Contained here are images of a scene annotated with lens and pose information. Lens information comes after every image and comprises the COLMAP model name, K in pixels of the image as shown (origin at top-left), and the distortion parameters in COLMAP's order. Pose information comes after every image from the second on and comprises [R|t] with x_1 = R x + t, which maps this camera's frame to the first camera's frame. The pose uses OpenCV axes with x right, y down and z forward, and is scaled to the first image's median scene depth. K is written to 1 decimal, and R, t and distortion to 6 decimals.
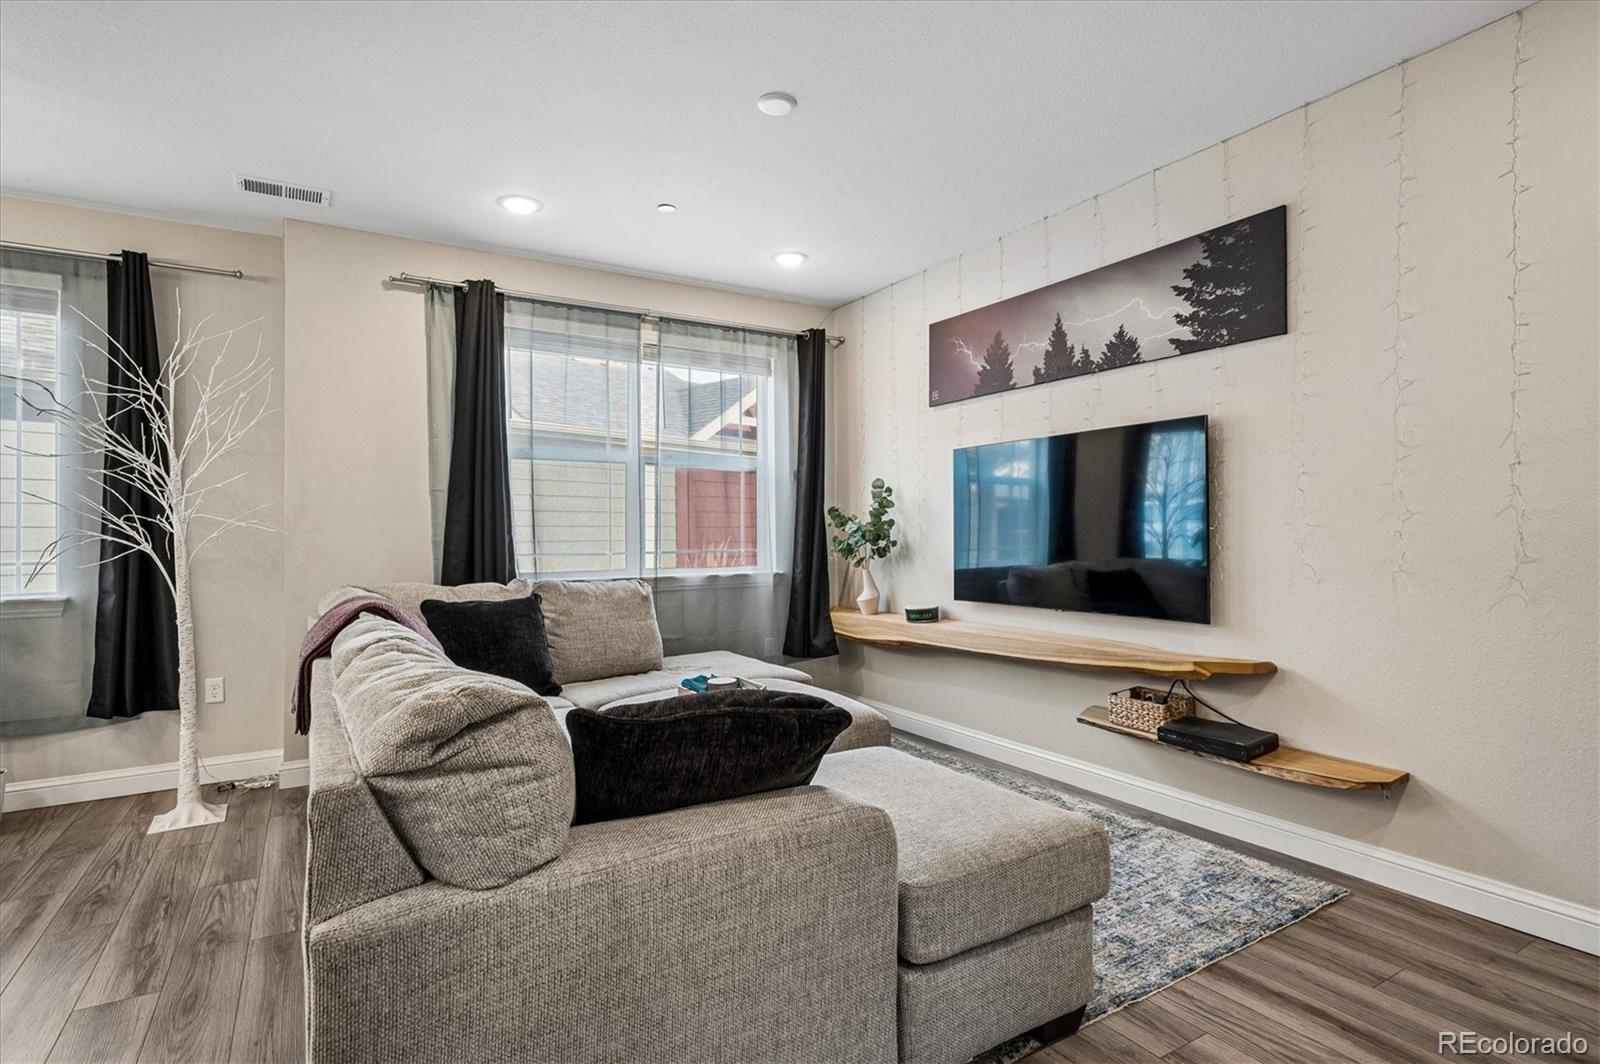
lens RADIAL K [[807.2, 0, 797.5], [0, 807.2, 525.9], [0, 0, 1]] dist [0.000132, -0.001657]
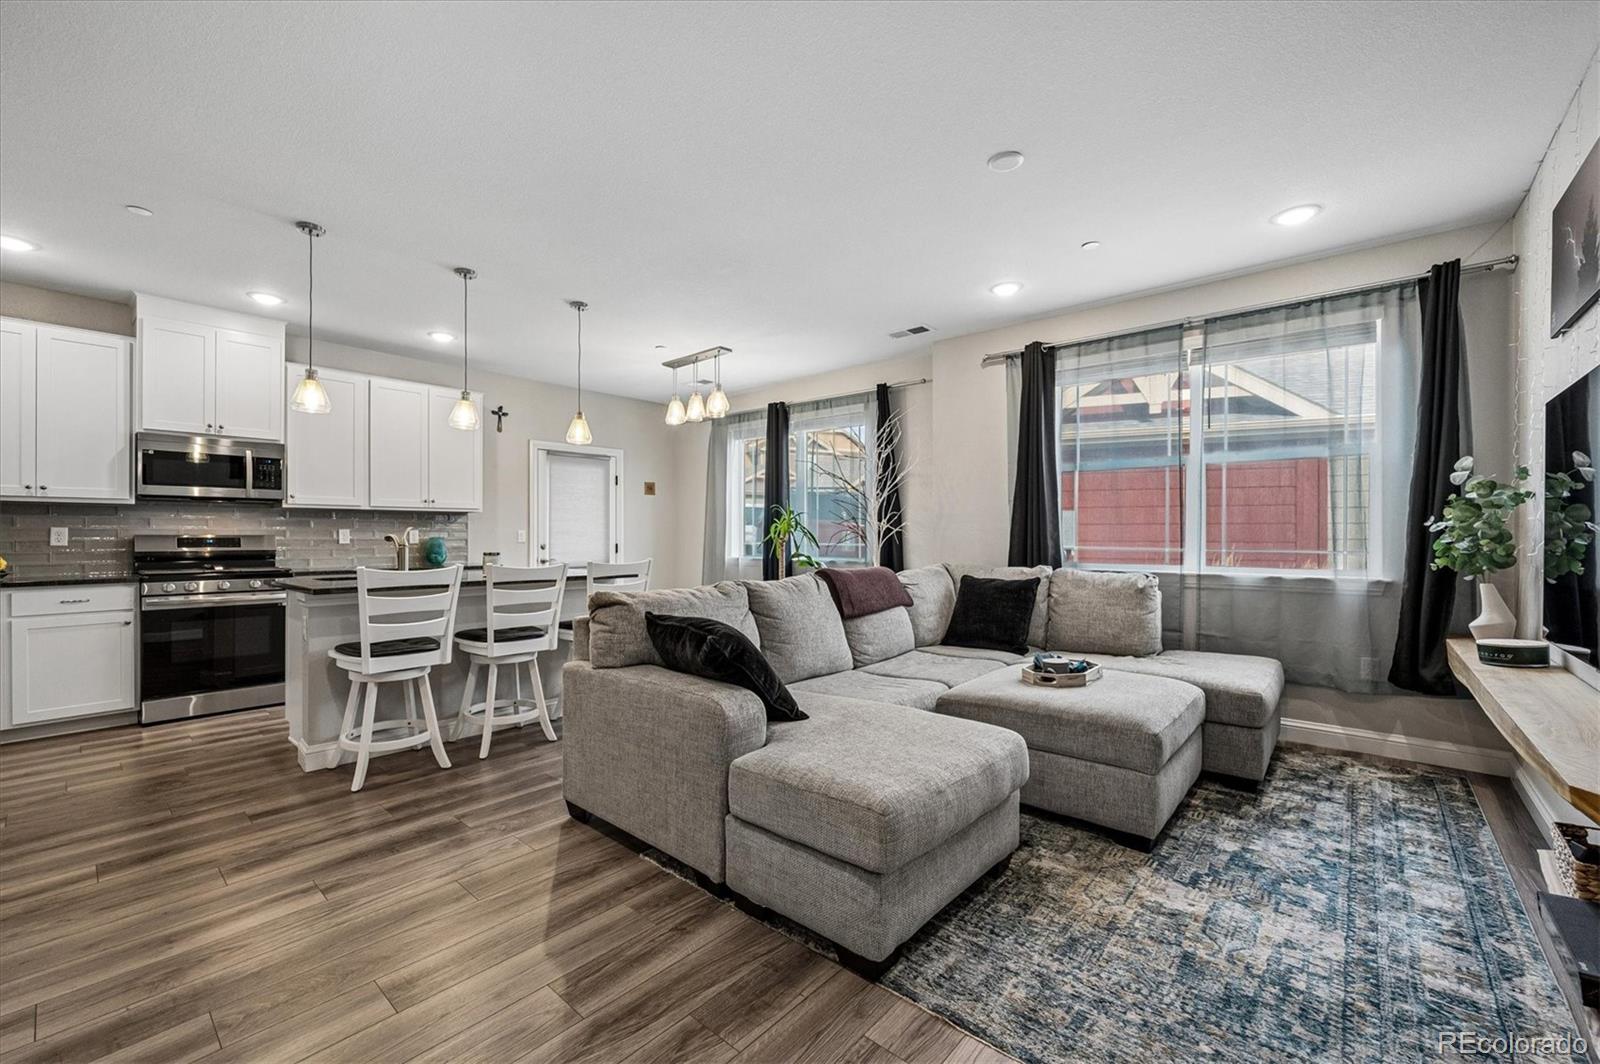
lens RADIAL K [[660.8, 0, 793.5], [0, 660.8, 529.8], [0, 0, 1]] dist [0.000136, 0.000483]
pose [[0.300369, 0.004205, -0.953814, 0.614112], [0.007768, 0.999946, 0.006854, -0.003895], [0.953791, -0.009468, 0.300321, 0.324882]]
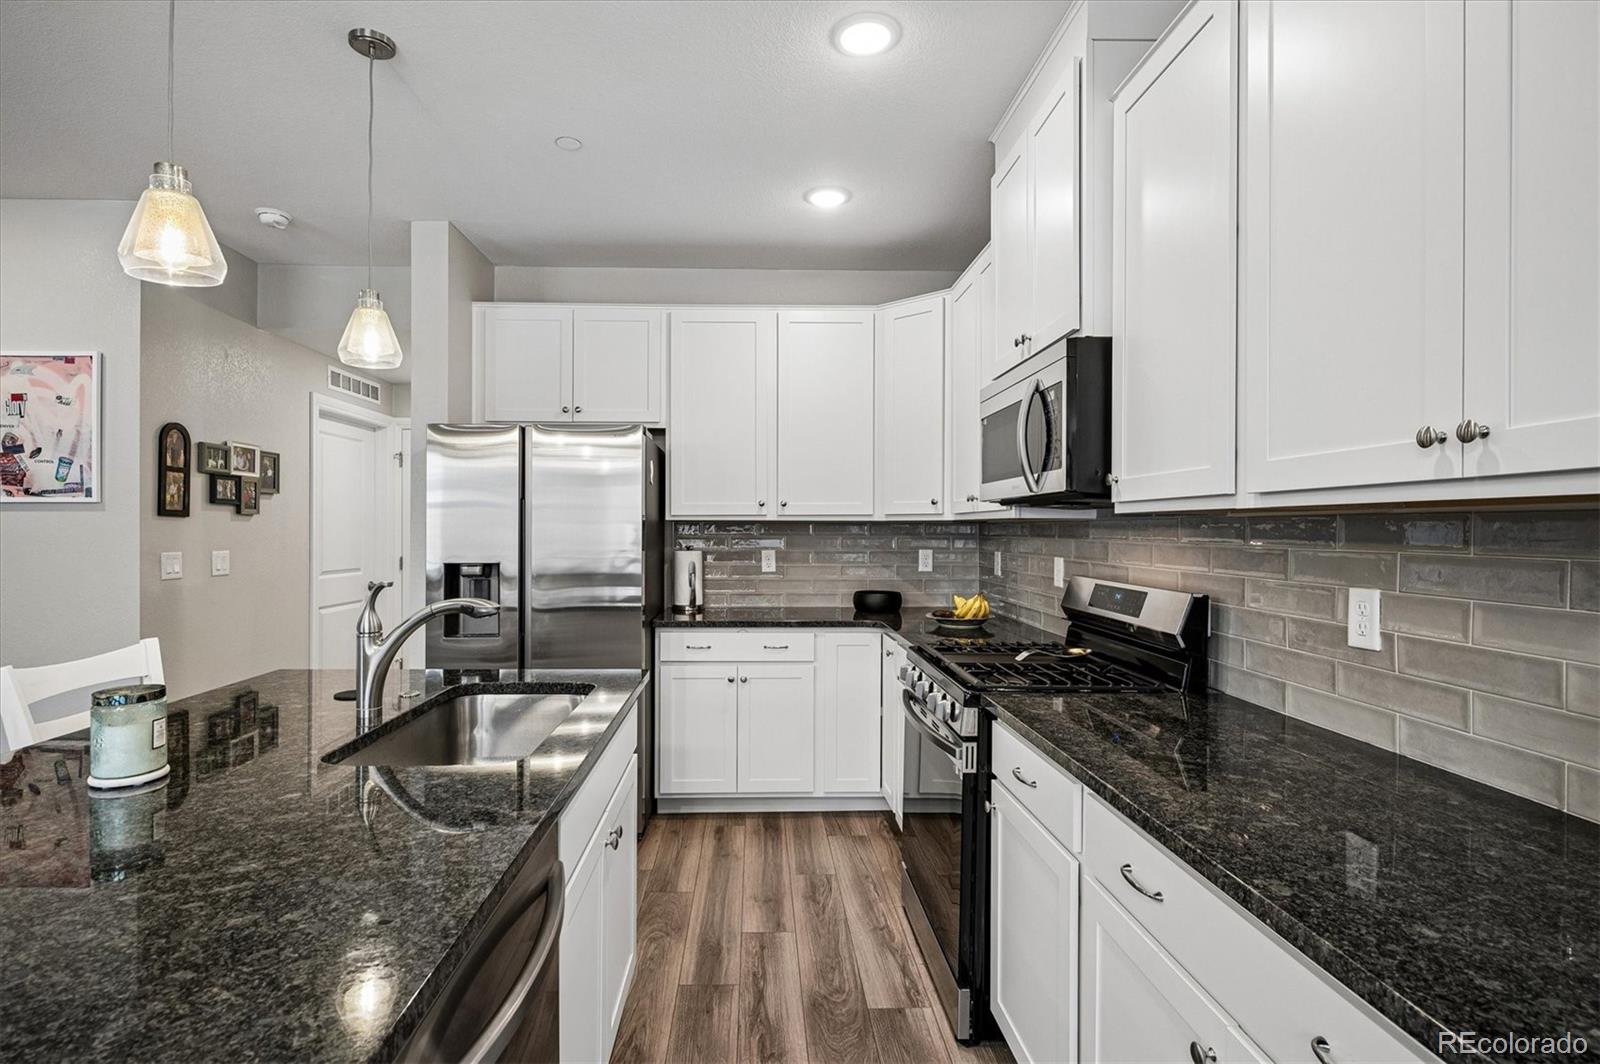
lens RADIAL K [[777.2, 0, 770.2], [0, 777.2, 525.4], [0, 0, 1]] dist [-0.001552, 0.001226]
pose [[-0.867093, 0.008202, 0.498079, -1.002689], [-0.000191, 0.999859, -0.016796, -0.029319], [-0.498147, -0.014659, -0.866969, 0.335507]]
